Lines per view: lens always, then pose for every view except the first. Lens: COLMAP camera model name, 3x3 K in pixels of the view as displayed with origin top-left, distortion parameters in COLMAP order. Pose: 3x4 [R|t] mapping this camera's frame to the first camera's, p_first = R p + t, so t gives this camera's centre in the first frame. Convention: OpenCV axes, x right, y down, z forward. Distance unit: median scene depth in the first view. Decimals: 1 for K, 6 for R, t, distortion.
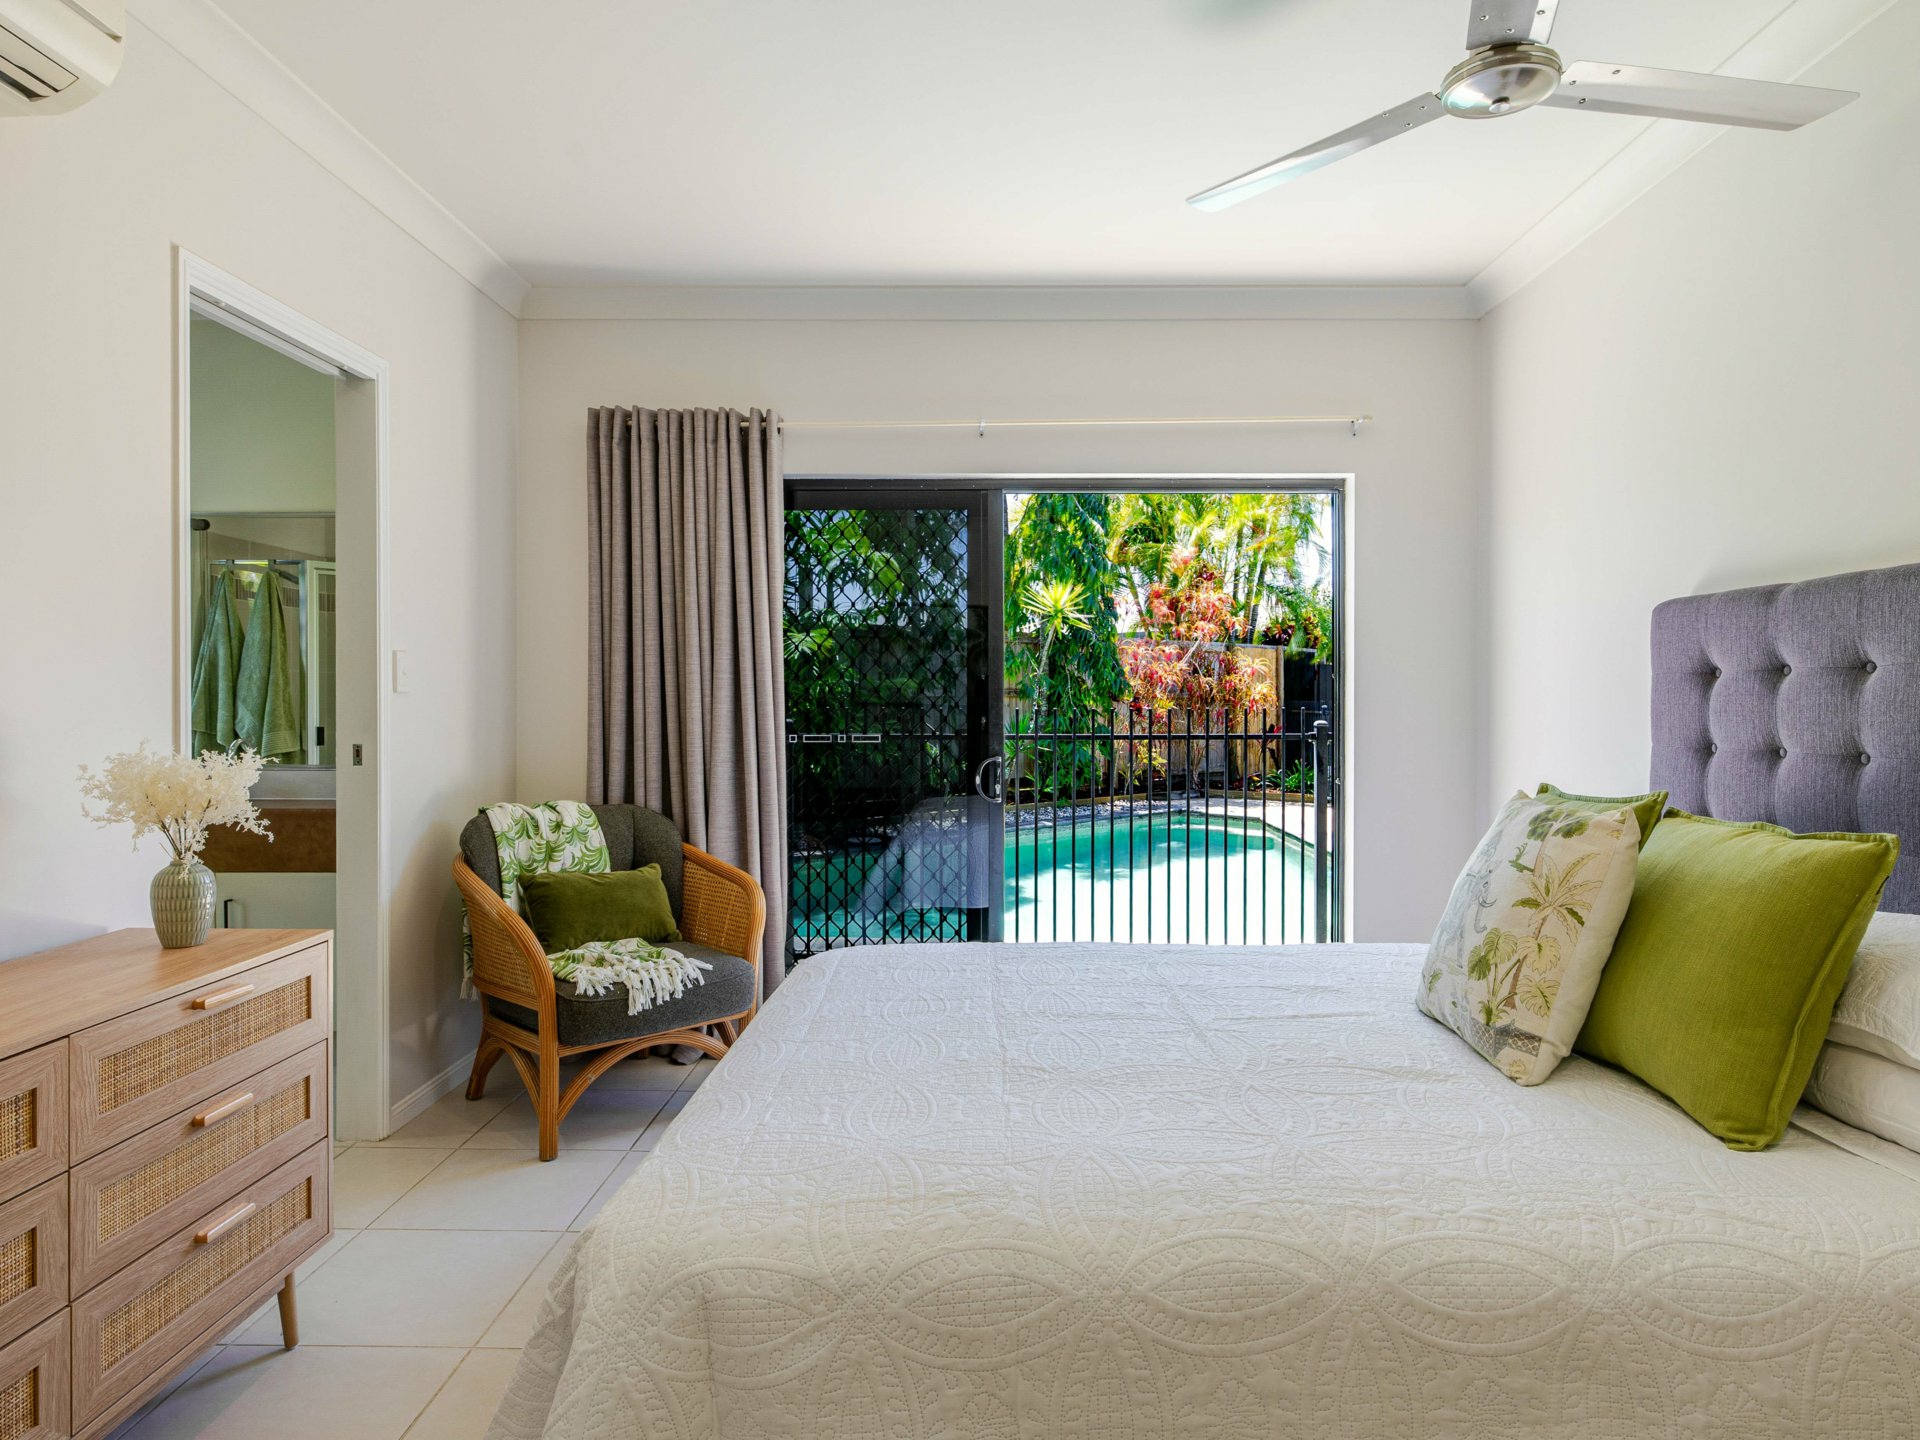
lens RADIAL K [[1125.1, 0, 964.3], [0, 1125.1, 713.3], [0, 0, 1]] dist [-0.004685, 0.001941]
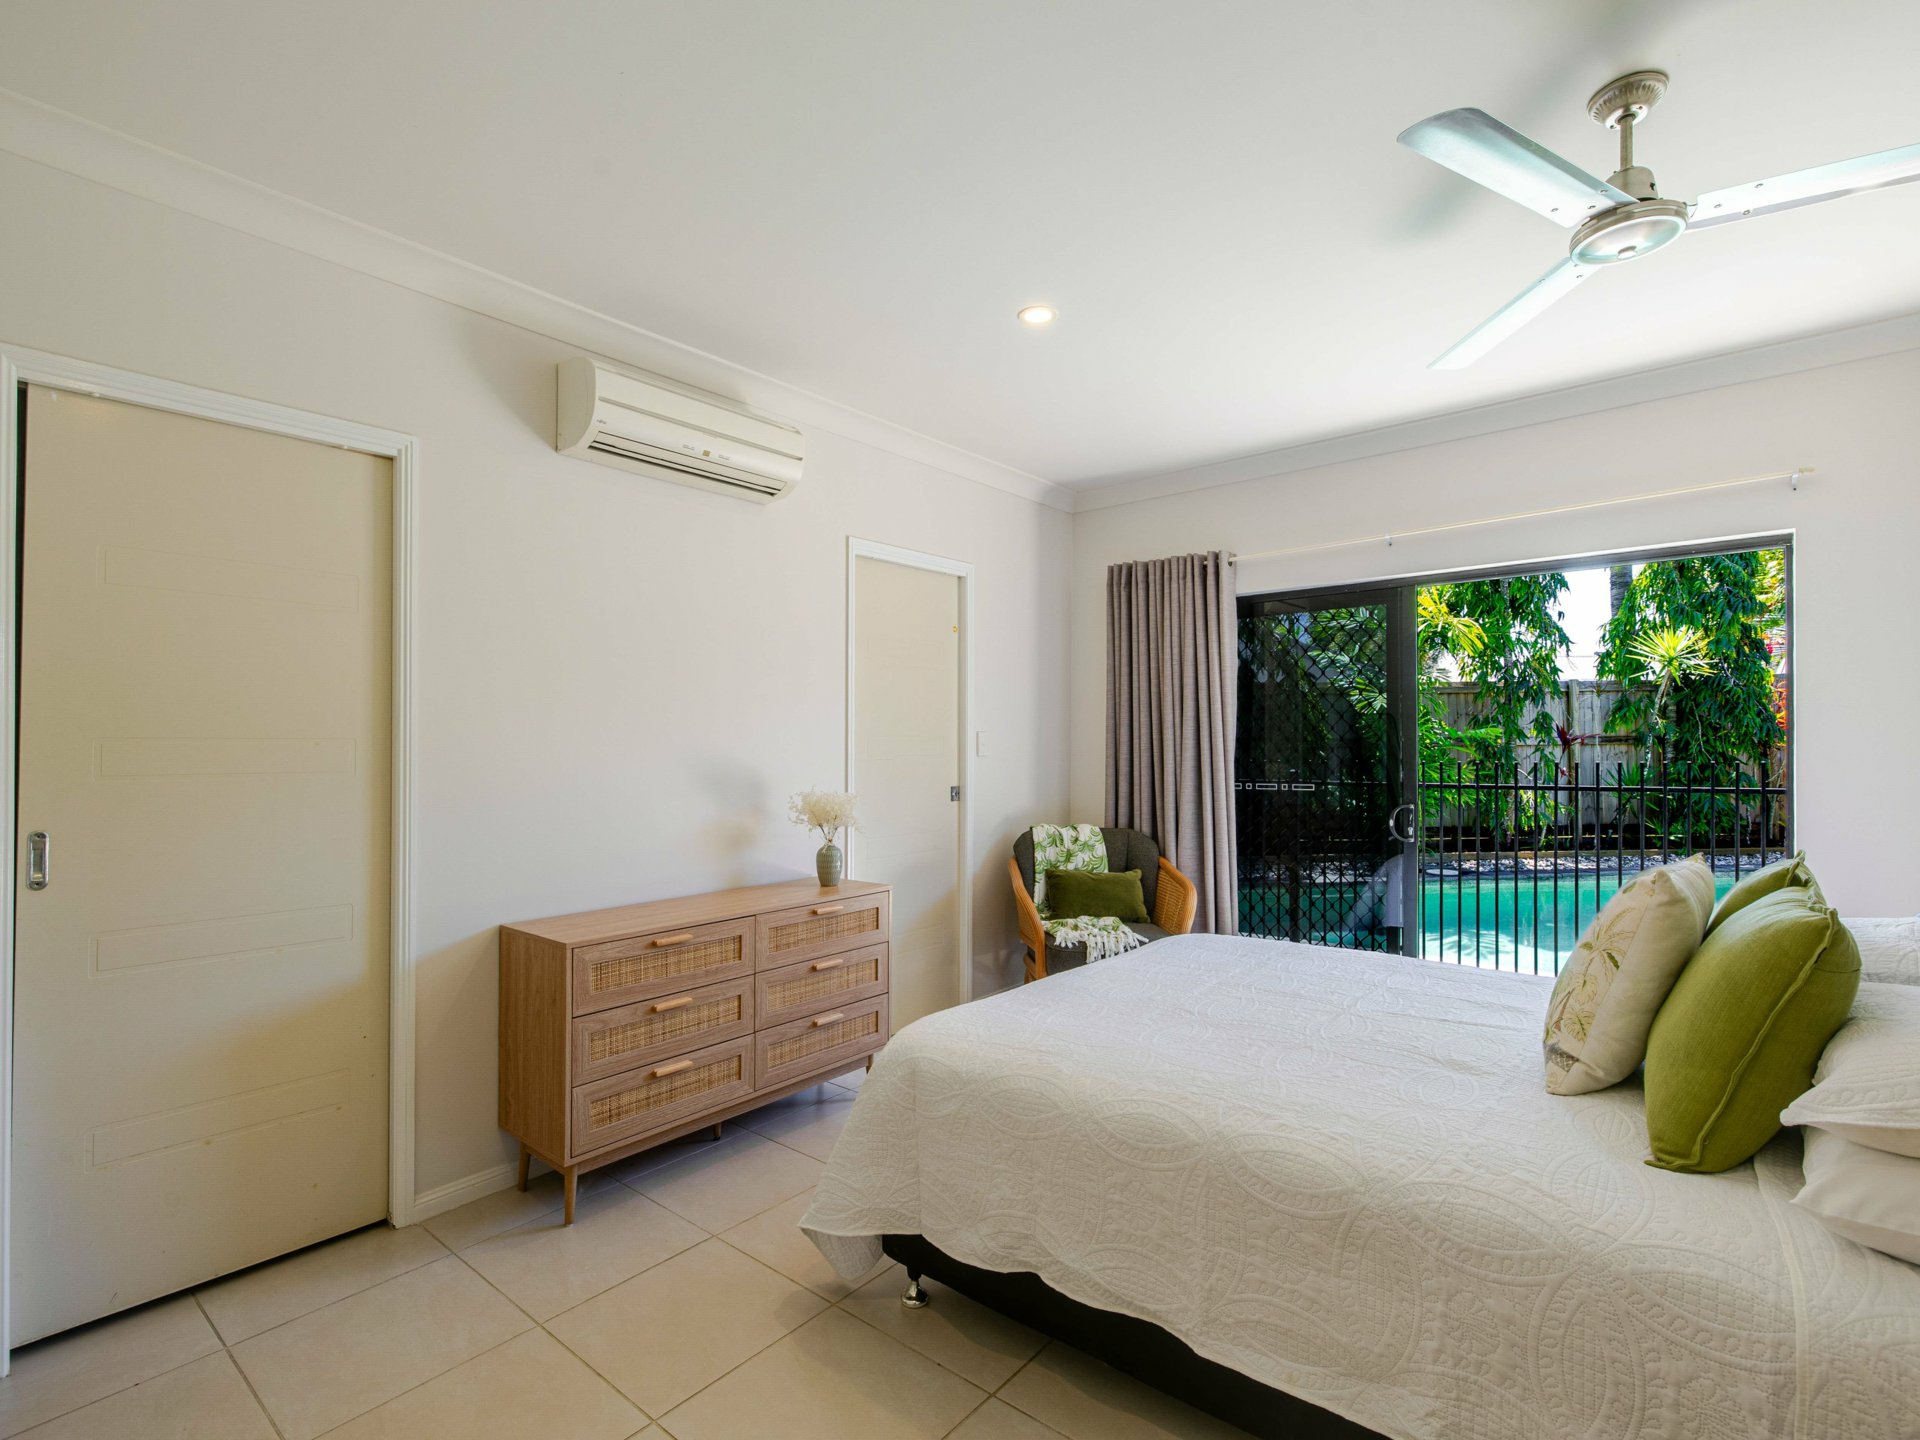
lens RADIAL K [[907.9, 0, 959.9], [0, 907.9, 735.7], [0, 0, 1]] dist [0.002193, -0.000439]
pose [[0.778302, -0.015897, -0.627689, 0.368190], [0.002033, 0.999738, -0.022799, -0.019666], [0.627887, 0.016469, 0.778130, -0.100408]]
